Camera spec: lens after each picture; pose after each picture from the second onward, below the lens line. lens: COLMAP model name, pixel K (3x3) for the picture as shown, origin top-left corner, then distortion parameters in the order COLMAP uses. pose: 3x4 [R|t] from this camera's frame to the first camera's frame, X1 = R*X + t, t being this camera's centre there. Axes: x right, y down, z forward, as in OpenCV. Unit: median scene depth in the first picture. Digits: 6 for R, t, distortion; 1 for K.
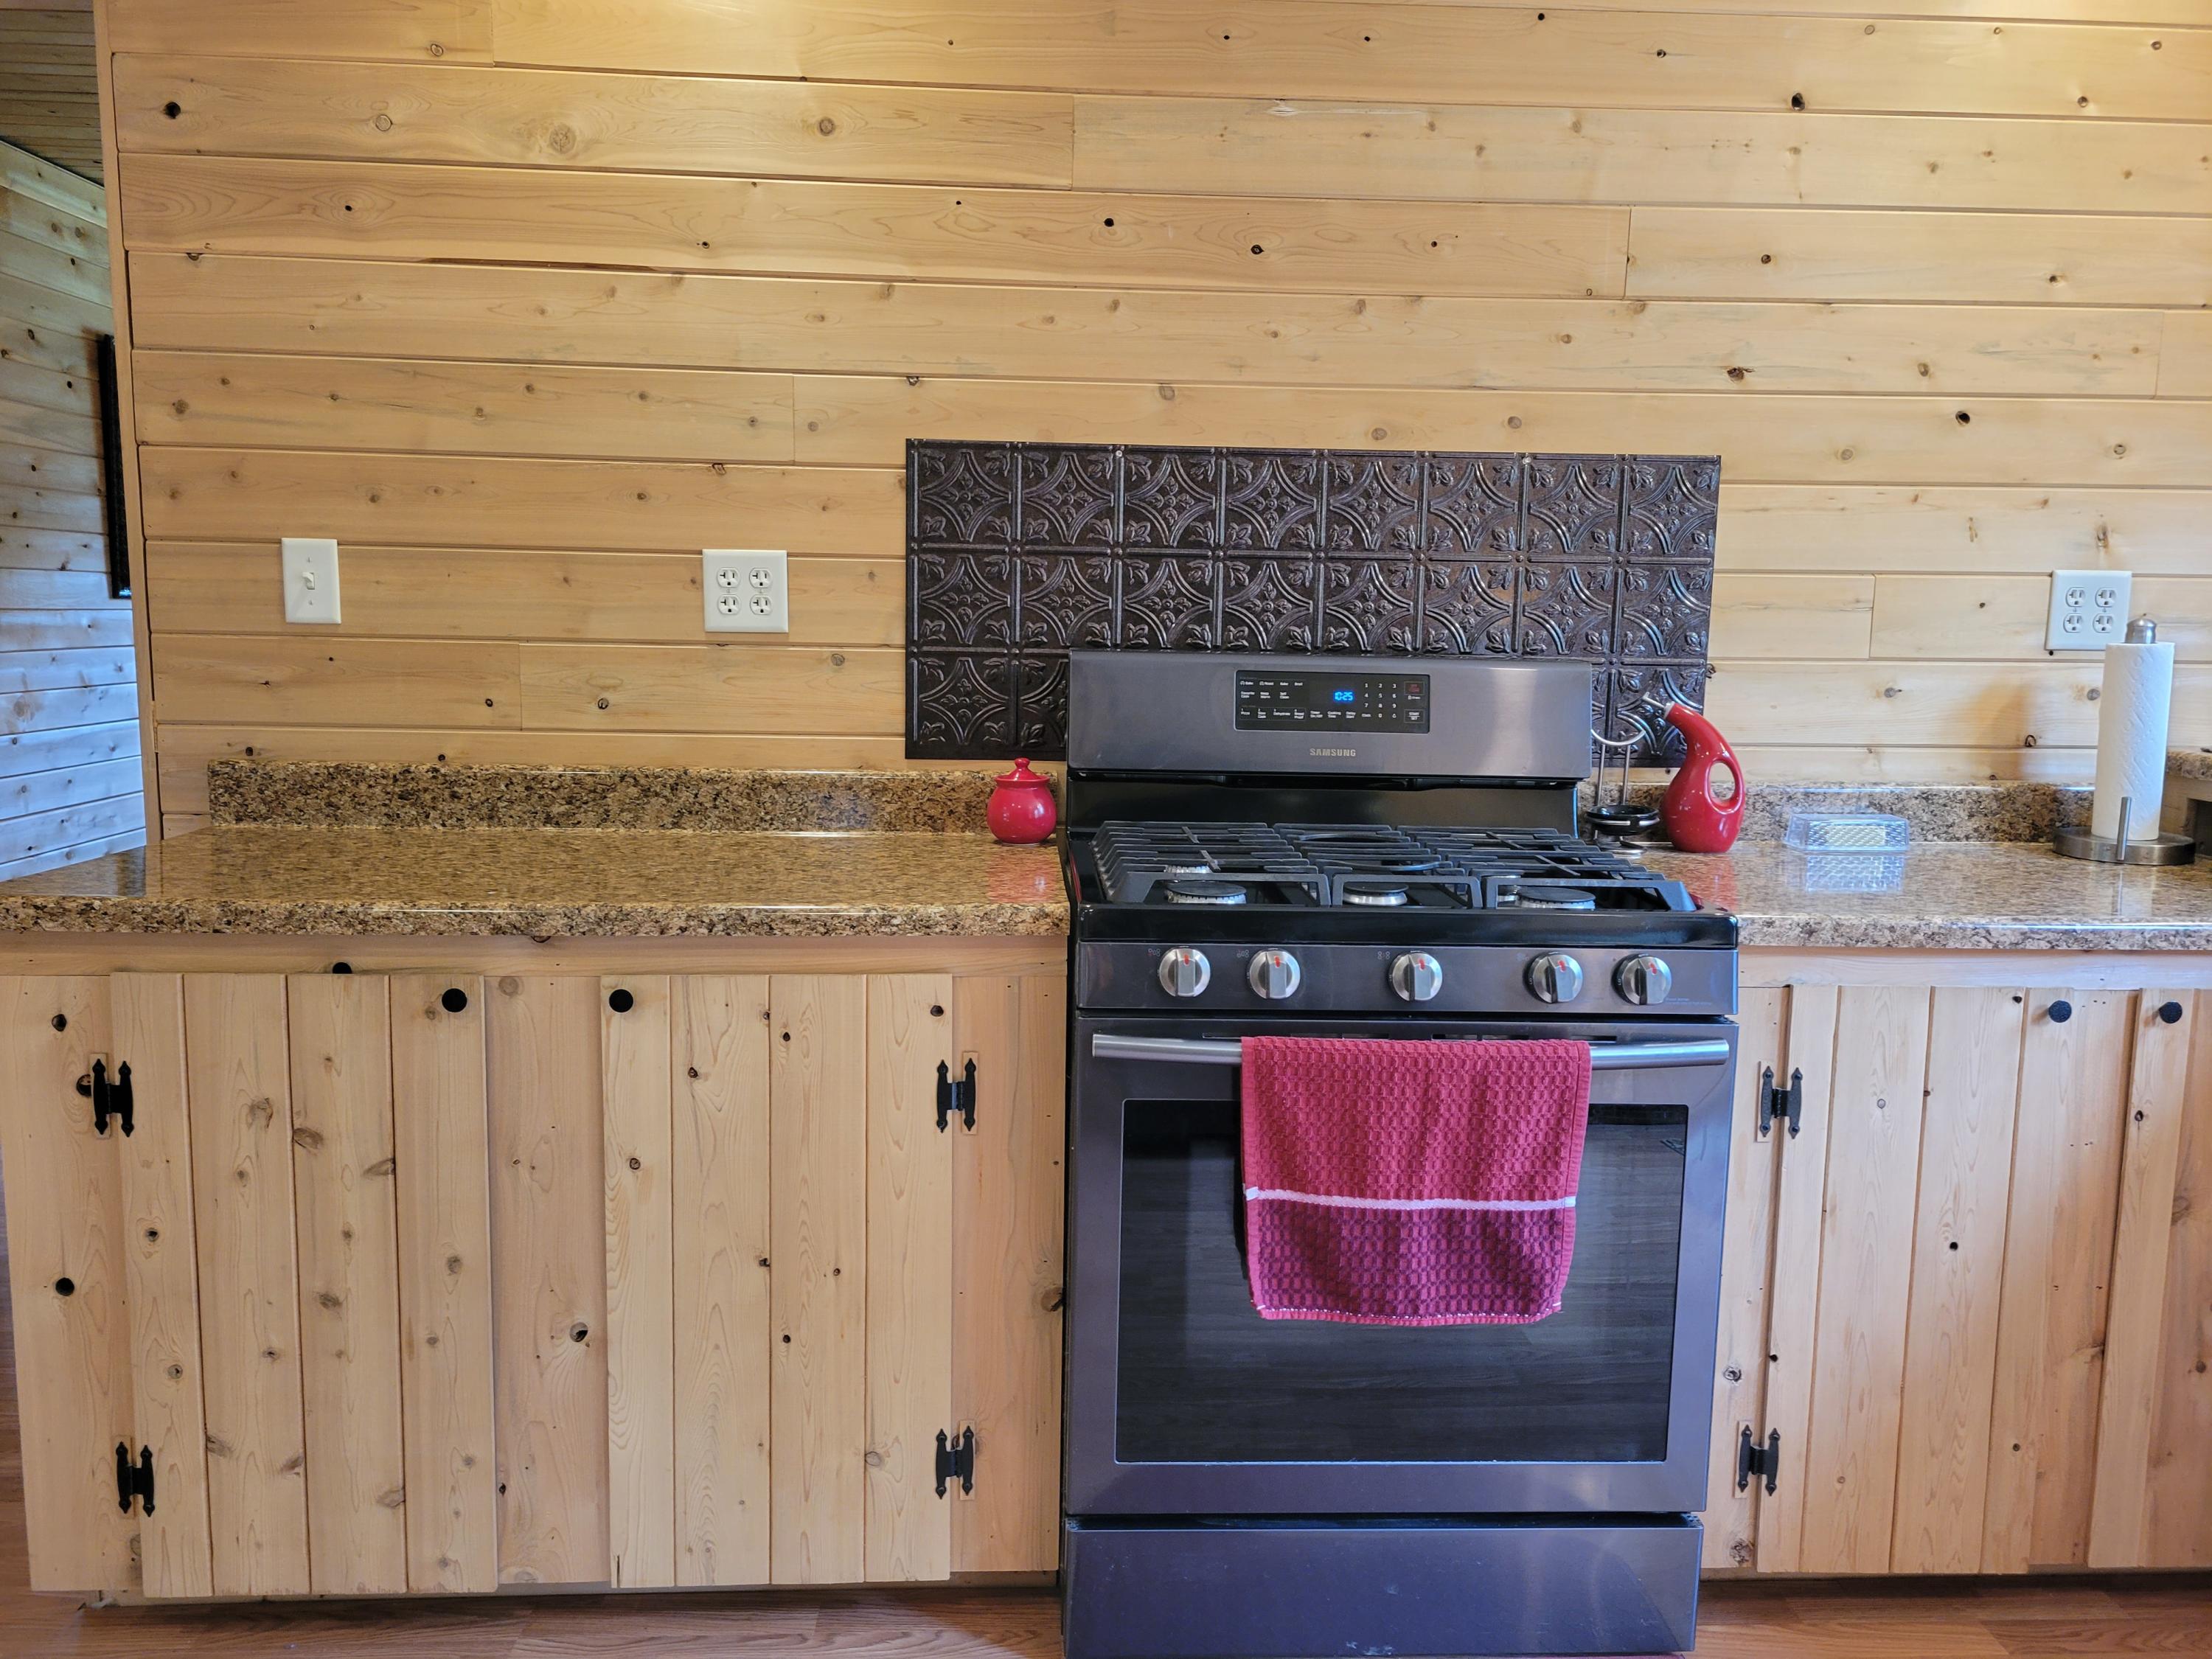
lens RADIAL K [[1667.4, 0, 1104.8], [0, 1667.4, 840.6], [0, 0, 1]] dist [0.038877, -0.006877]
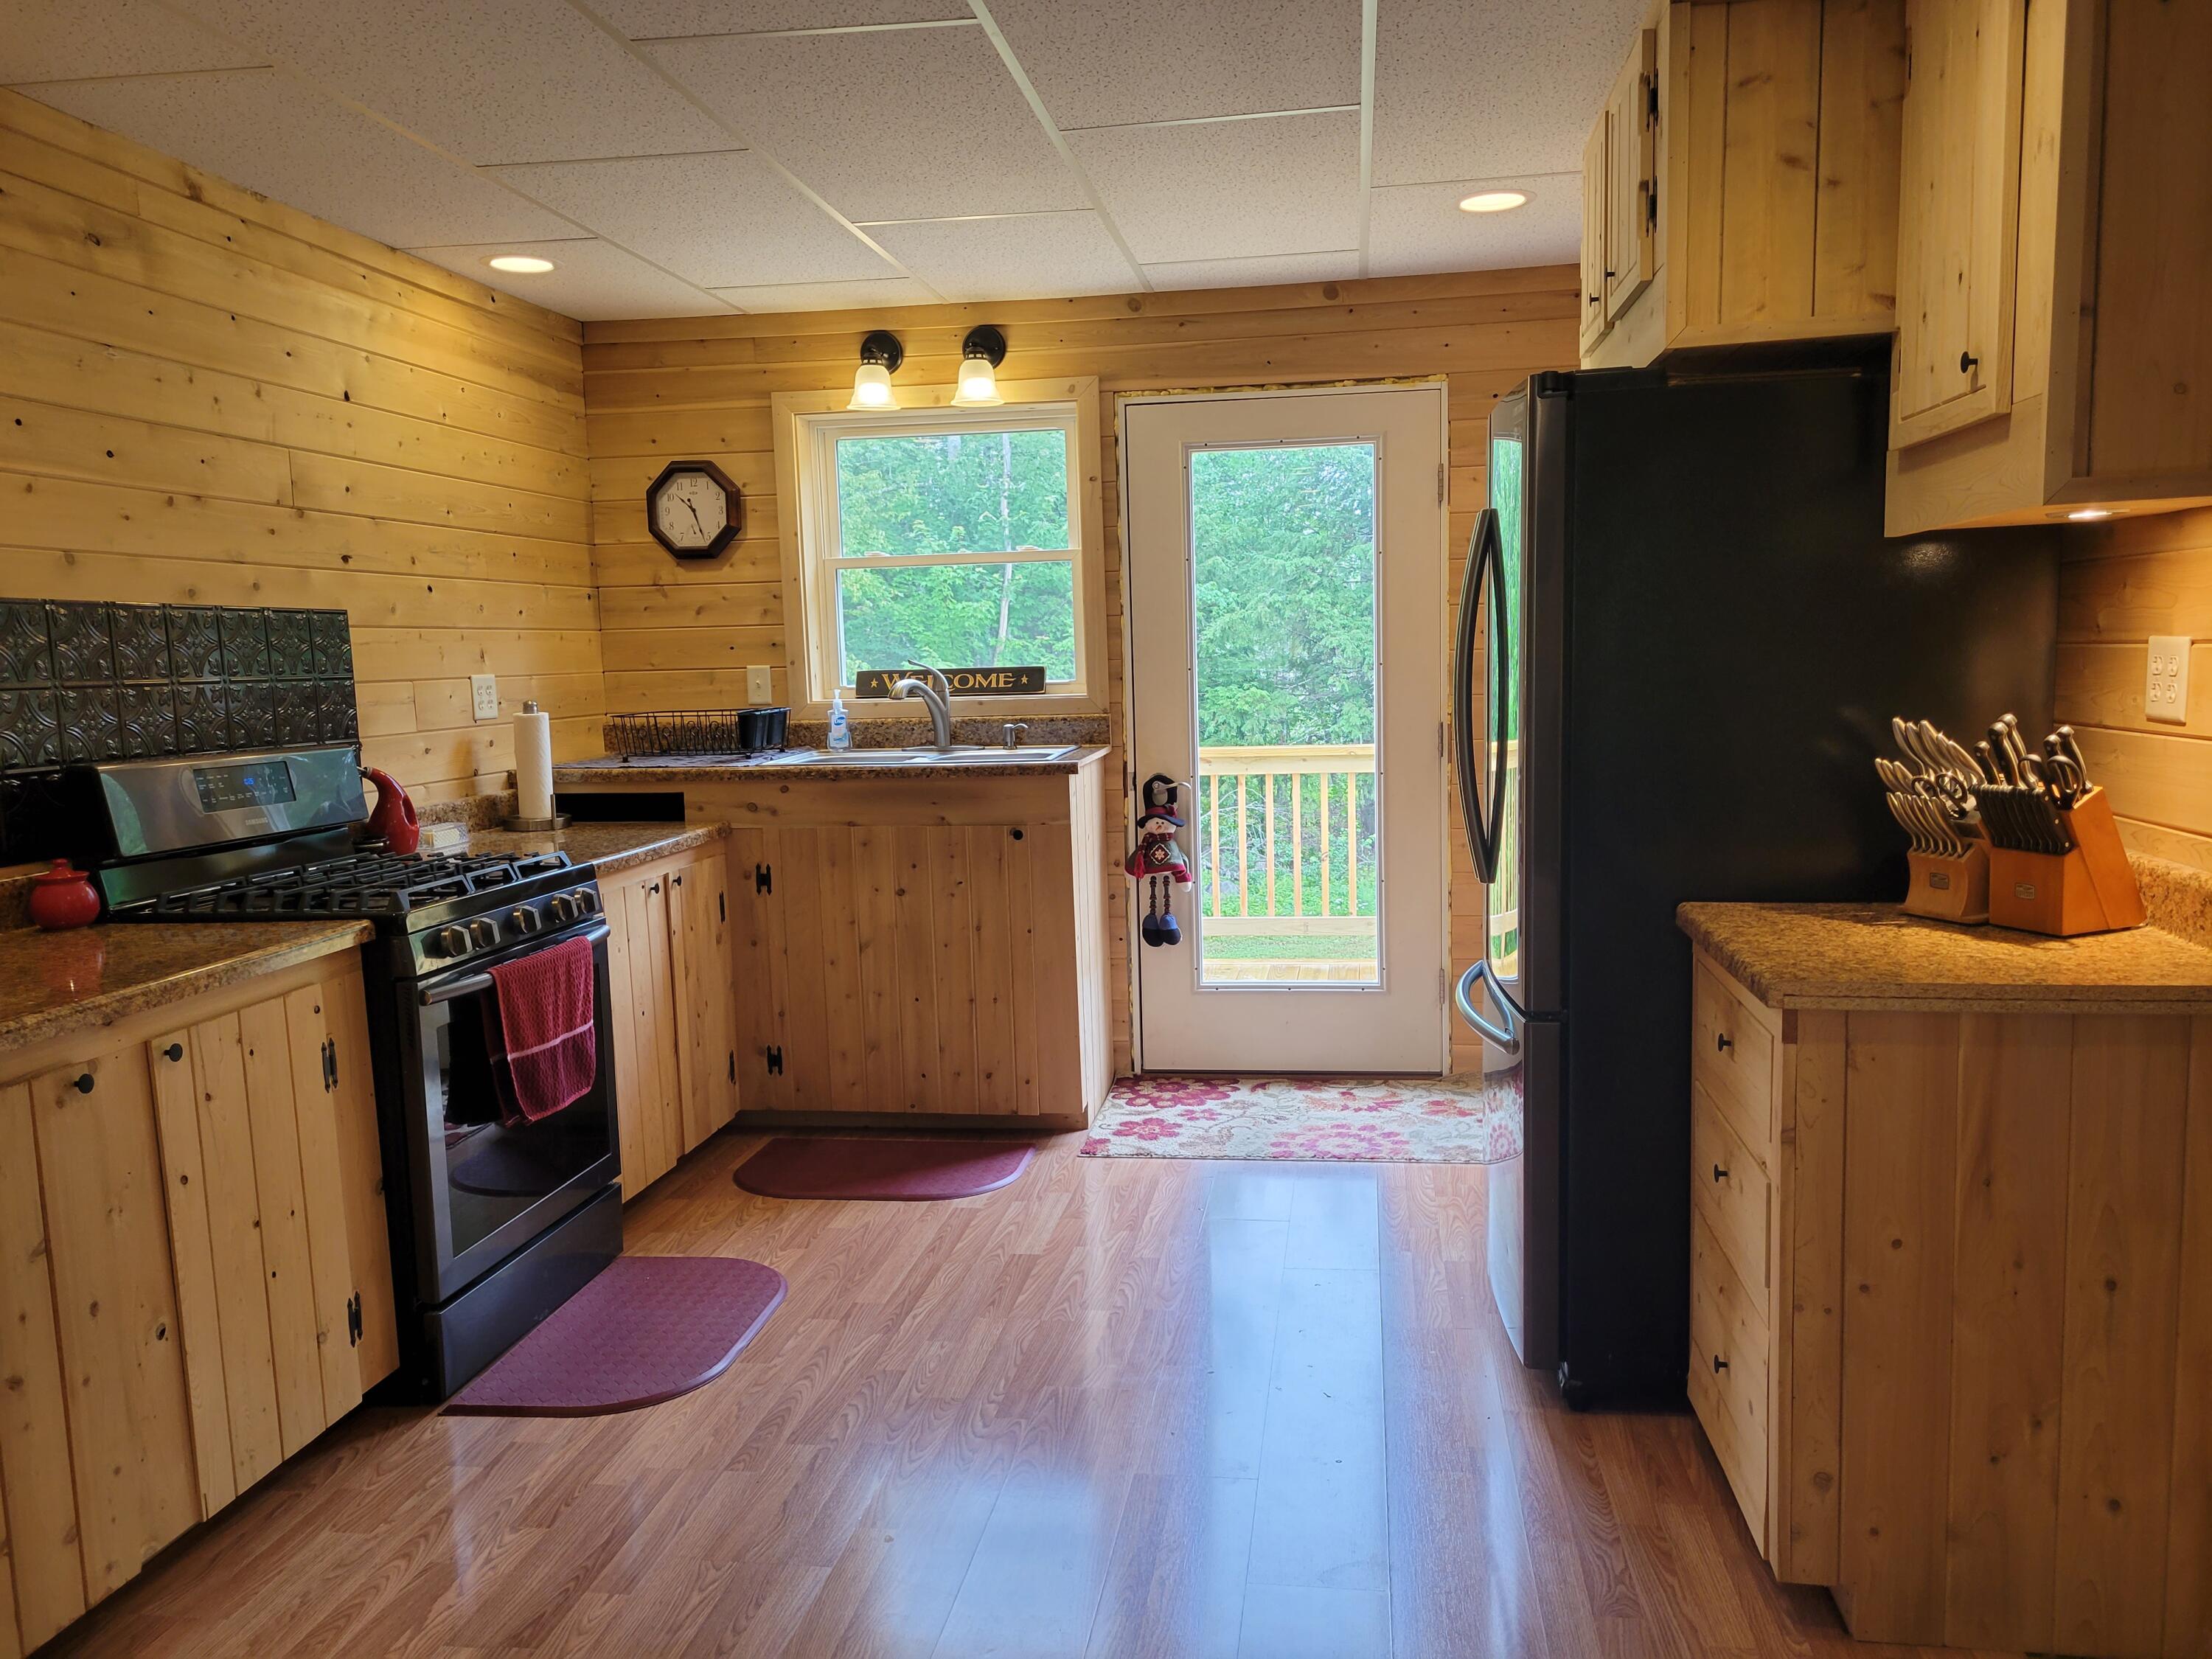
lens RADIAL K [[1667.4, 0, 1120.1], [0, 1667.4, 849.9], [0, 0, 1]] dist [0.038877, -0.006877]
pose [[0.191460, -0.137991, 0.971752, -1.317821], [0.163373, 0.980736, 0.107078, -0.073721], [-0.967808, 0.138257, 0.210316, -0.000818]]
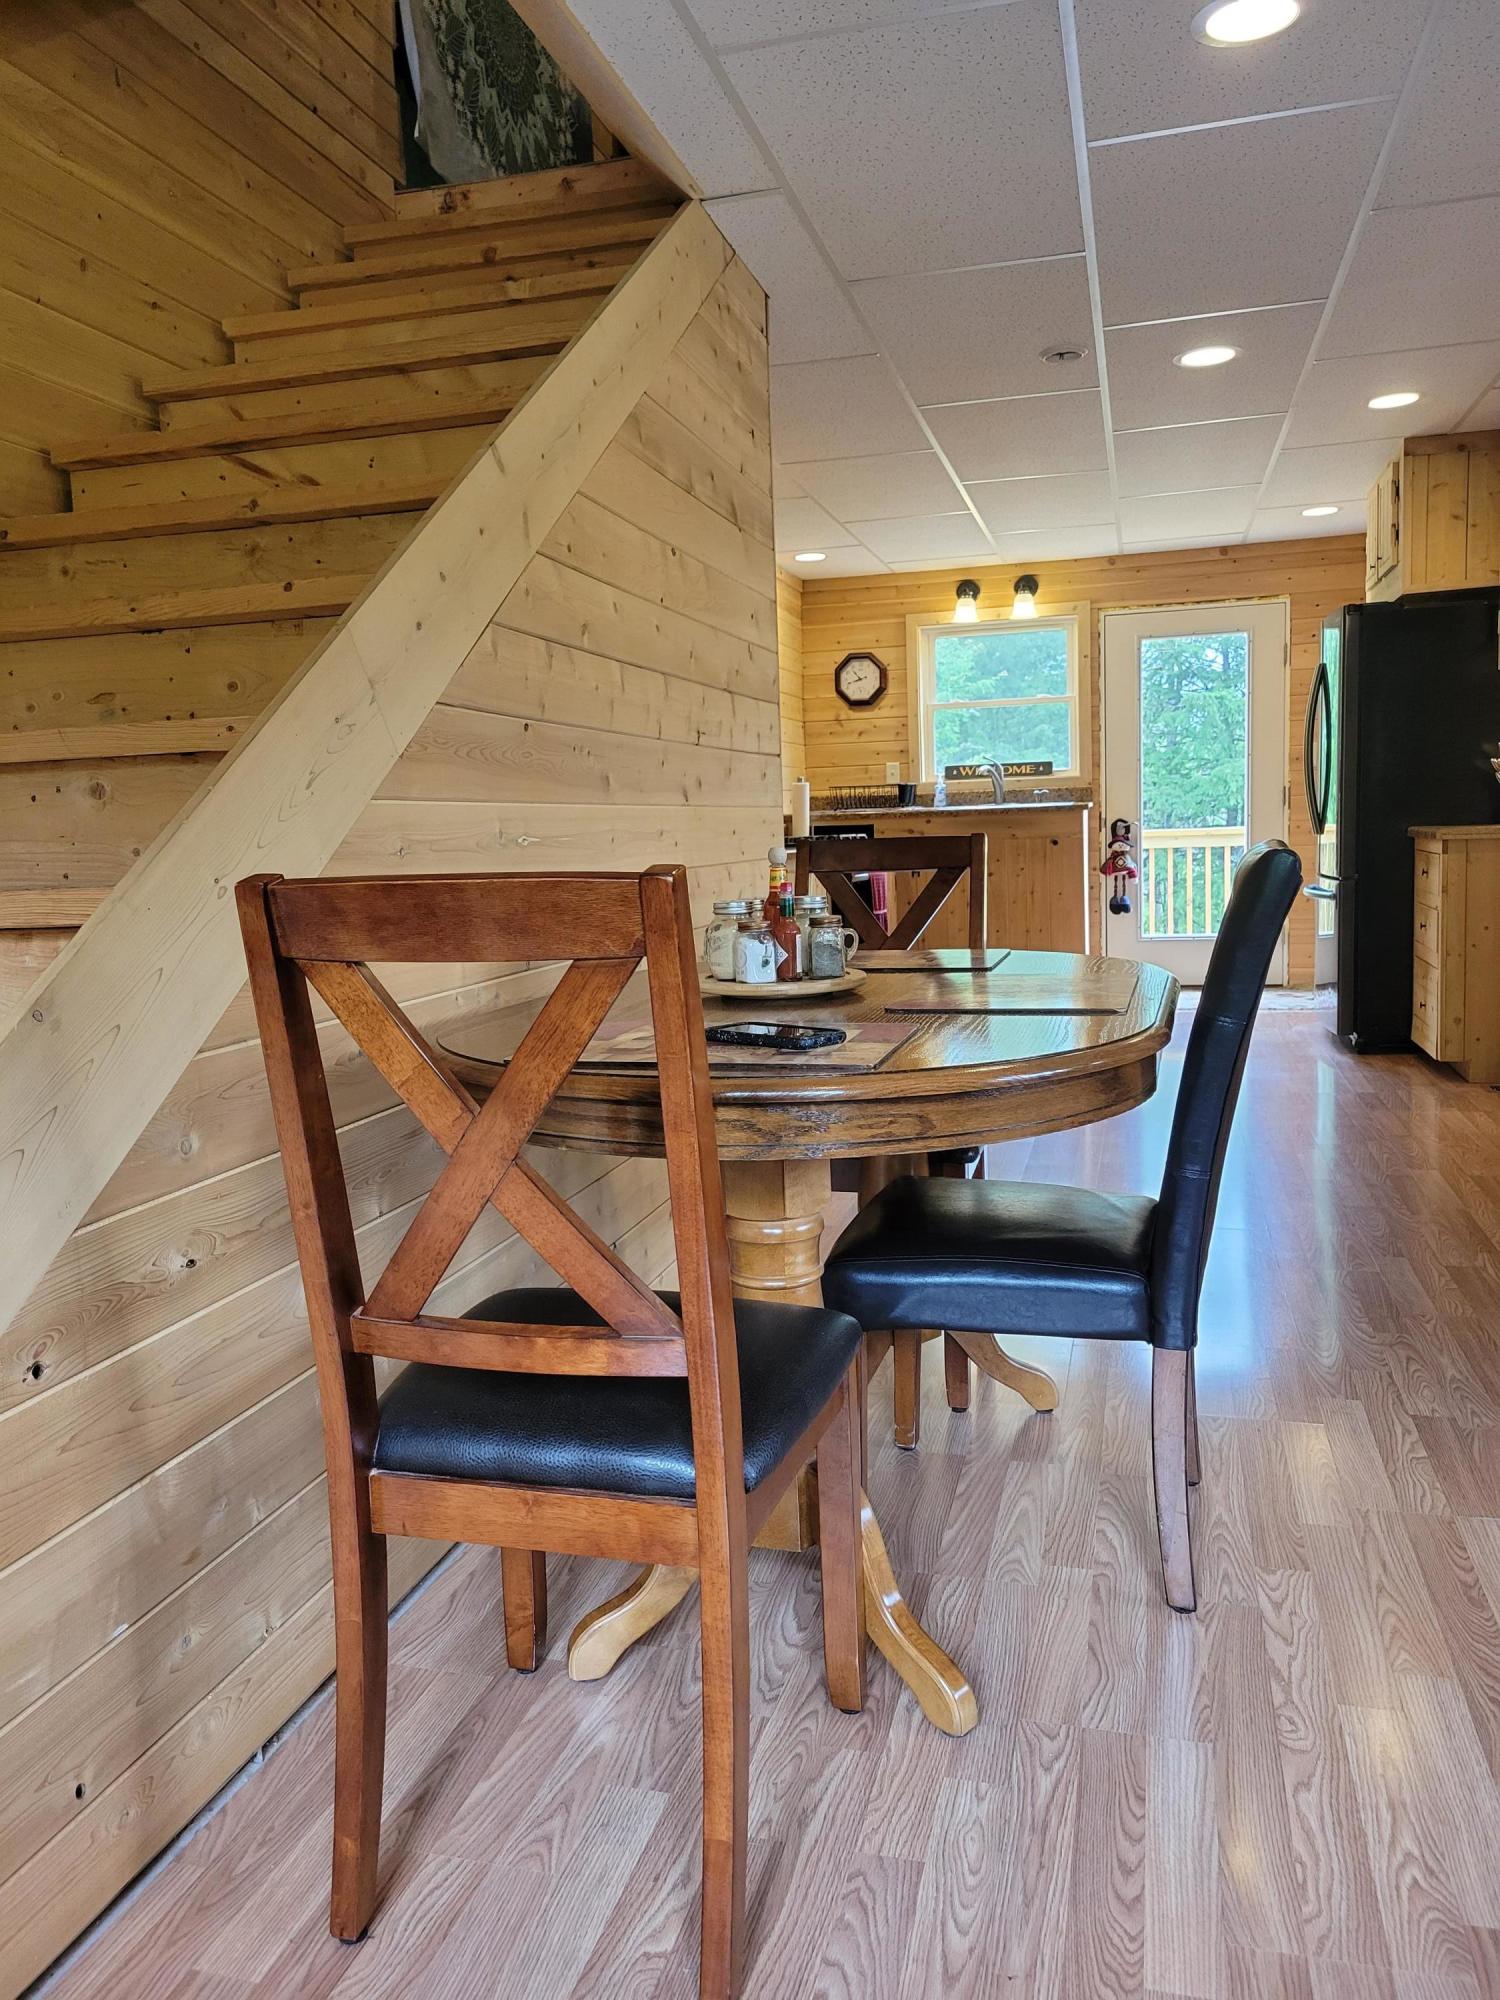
lens RADIAL K [[1507.6, 0, 733.4], [0, 1507.6, 984.6], [0, 0, 1]] dist [0.038877, -0.006877]
pose [[0.313595, -0.126338, 0.941115, -3.082584], [0.168711, 0.982754, 0.075710, 0.046221], [-0.934449, 0.135034, 0.329501, 0.140707]]
